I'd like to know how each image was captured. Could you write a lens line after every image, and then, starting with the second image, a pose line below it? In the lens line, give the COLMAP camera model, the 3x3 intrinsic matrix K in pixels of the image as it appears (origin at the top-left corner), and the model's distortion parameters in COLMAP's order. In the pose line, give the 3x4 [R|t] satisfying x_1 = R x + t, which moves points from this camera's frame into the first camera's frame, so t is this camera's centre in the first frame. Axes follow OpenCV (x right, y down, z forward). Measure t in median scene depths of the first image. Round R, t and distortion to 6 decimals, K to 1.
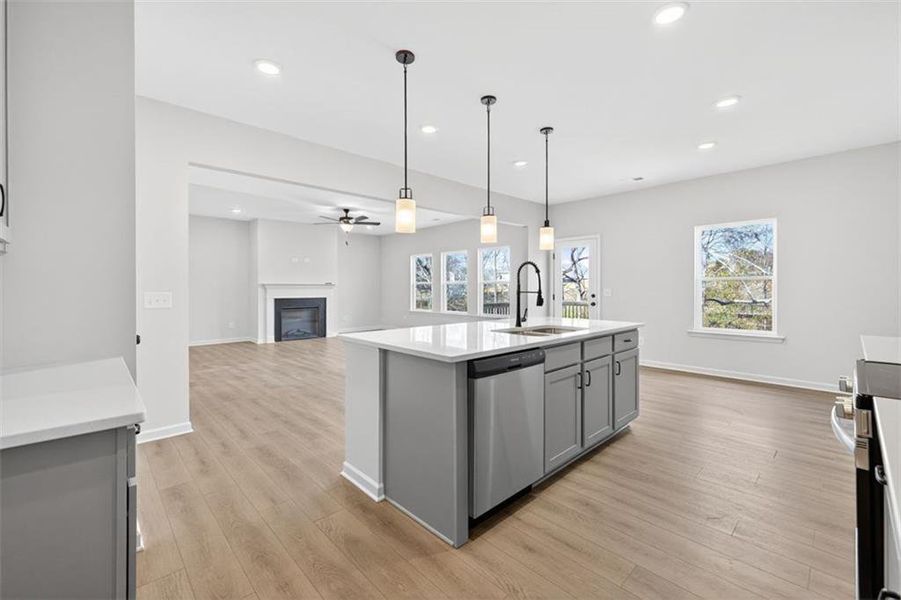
lens RADIAL K [[374.1, 0, 446.3], [0, 374.1, 288.9], [0, 0, 1]] dist [0.001048, 0.000069]
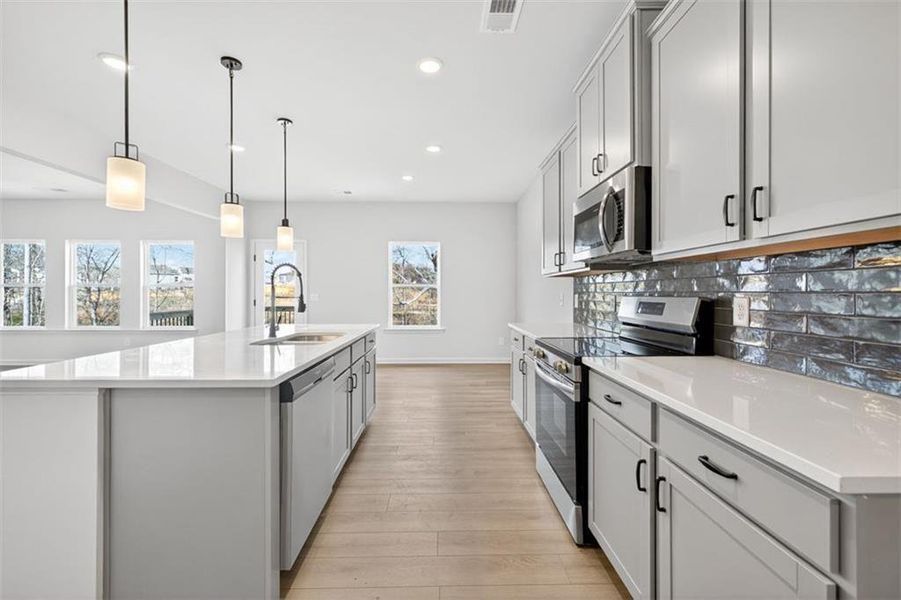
lens RADIAL K [[373.6, 0, 451.2], [0, 373.6, 293.1], [0, 0, 1]] dist [-0.001488, -0.000227]
pose [[0.676626, 0.000179, 0.736327, -0.171970], [0.001317, 0.999998, -0.001453, 0.000412], [-0.736326, 0.001953, 0.676624, 0.099199]]
